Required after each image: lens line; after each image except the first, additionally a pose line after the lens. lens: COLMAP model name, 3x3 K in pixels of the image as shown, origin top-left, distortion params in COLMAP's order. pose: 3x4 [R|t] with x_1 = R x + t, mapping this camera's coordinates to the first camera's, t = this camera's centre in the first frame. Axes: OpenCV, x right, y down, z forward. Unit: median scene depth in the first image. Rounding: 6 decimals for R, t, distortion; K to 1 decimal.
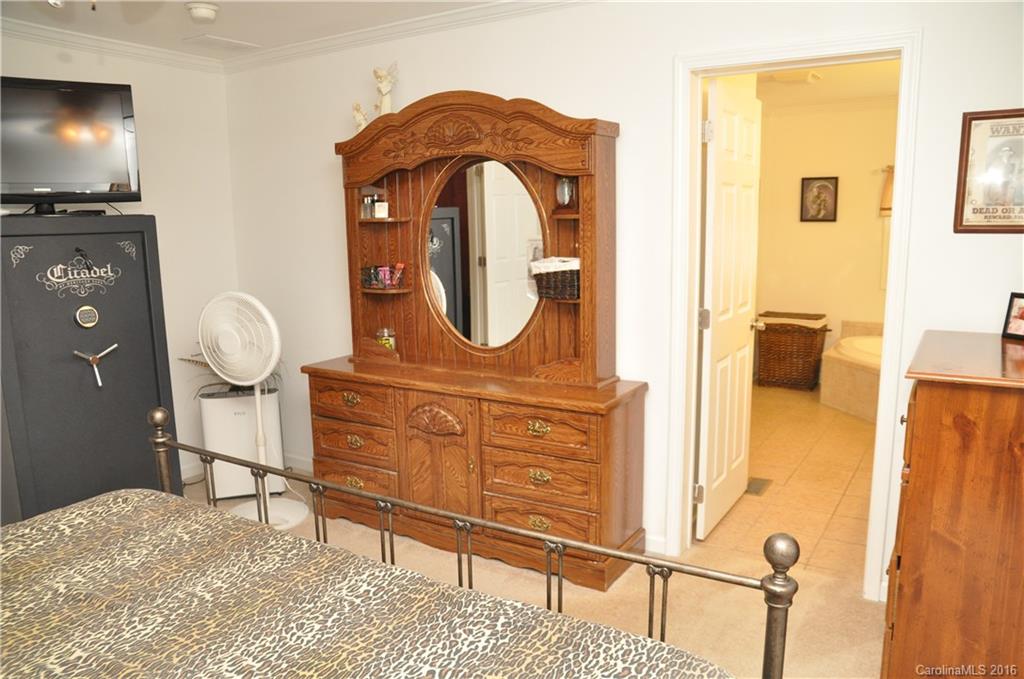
lens RADIAL K [[768.2, 0, 505.7], [0, 768.2, 344.9], [0, 0, 1]] dist [-0.136057, 0.116771]
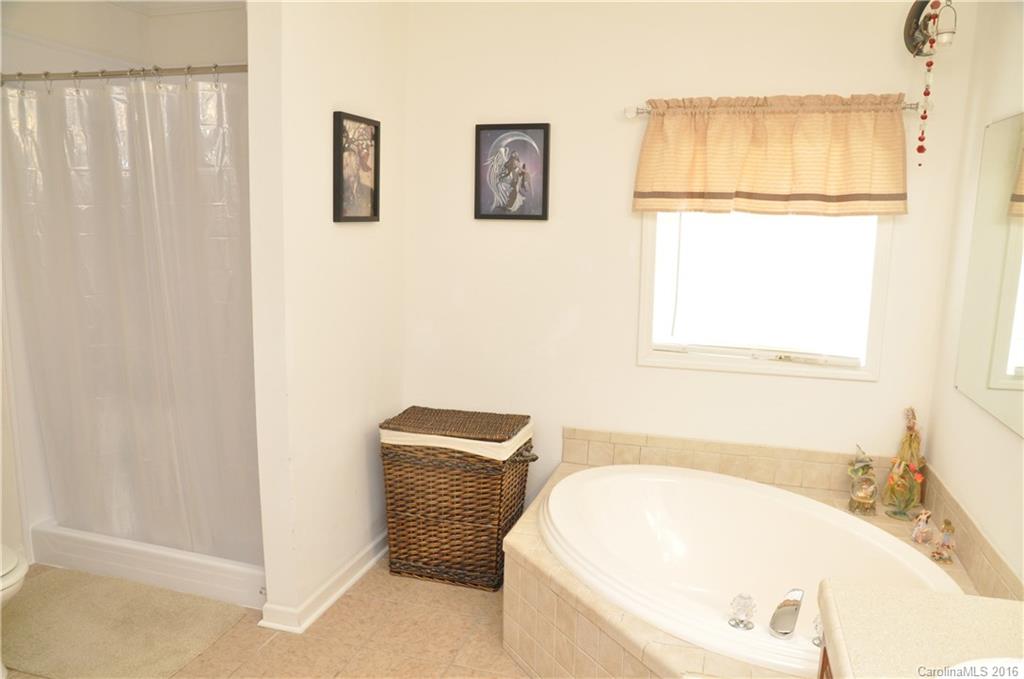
lens RADIAL K [[768.2, 0, 506.7], [0, 768.2, 350.2], [0, 0, 1]] dist [-0.136057, 0.116771]
pose [[0.958919, -0.015926, 0.283231, 0.279328], [0.013411, 0.999852, 0.010819, -0.088549], [-0.283361, -0.006576, 0.958991, 0.546943]]
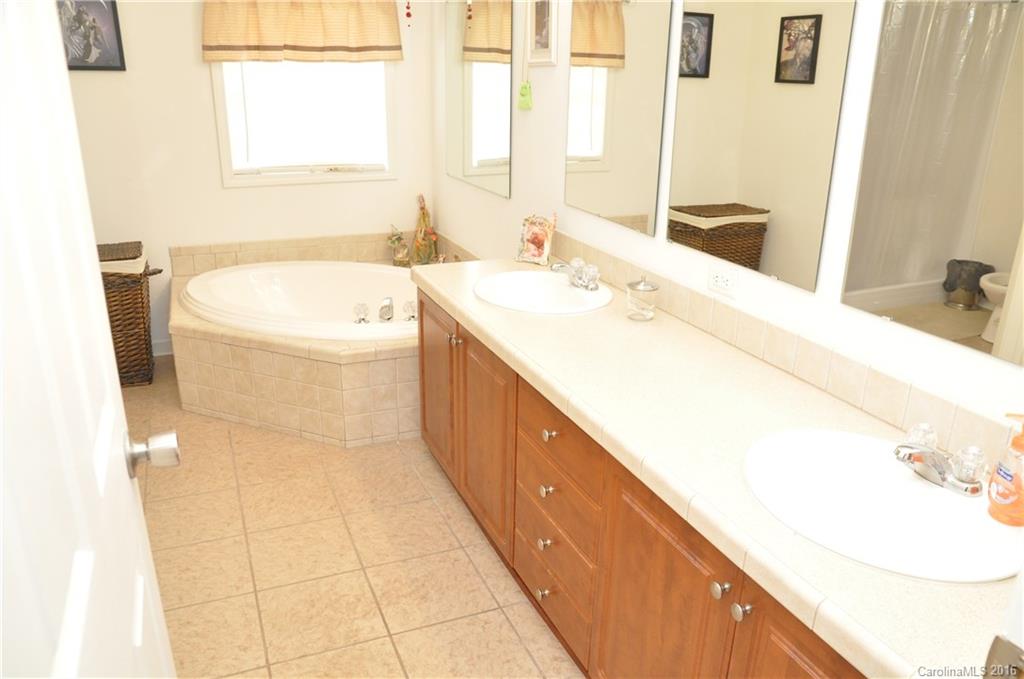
lens RADIAL K [[768.2, 0, 529.3], [0, 768.2, 357.1], [0, 0, 1]] dist [-0.136057, 0.116771]
pose [[0.551066, -0.264583, 0.791405, 0.121715], [0.109242, 0.963114, 0.245922, -0.063665], [-0.827280, -0.049065, 0.559643, 0.443668]]
